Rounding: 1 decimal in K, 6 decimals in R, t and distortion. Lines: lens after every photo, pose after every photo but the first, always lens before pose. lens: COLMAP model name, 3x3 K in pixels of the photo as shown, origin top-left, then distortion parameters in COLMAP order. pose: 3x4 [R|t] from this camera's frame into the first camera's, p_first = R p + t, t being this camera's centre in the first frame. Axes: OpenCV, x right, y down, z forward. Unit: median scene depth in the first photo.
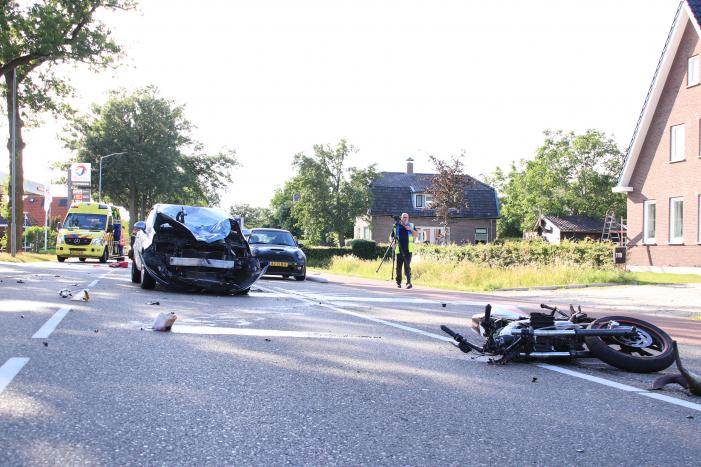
lens RADIAL K [[816.6, 0, 331.9], [0, 816.6, 248.7], [0, 0, 1]] dist [-0.025046, 0.001795]
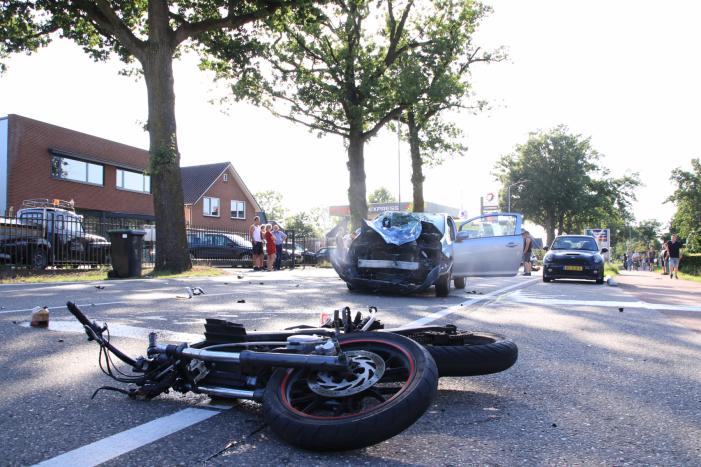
lens RADIAL K [[657.8, 0, 351.0], [0, 657.8, 255.0], [0, 0, 1]] dist [-0.181725, 0.169579]
pose [[0.838664, -0.024064, -0.544118, 0.072119], [0.018442, 0.999705, -0.015787, 0.004909], [0.544337, 0.003205, 0.838860, 0.078913]]
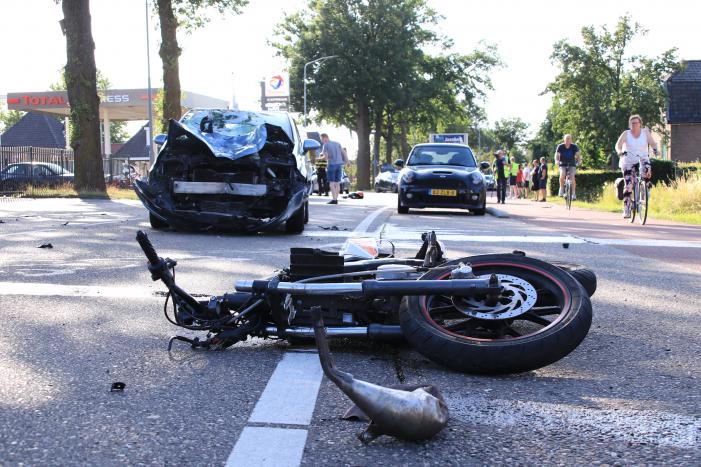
lens RADIAL K [[1067.1, 0, 348.9], [0, 1067.1, 256.2], [0, 0, 1]] dist [0.009370, 0.160298]
pose [[0.960641, -0.009332, -0.277635, 0.055833], [0.029018, 0.997339, 0.066881, 0.004836], [0.276272, -0.072305, 0.958356, 0.045088]]
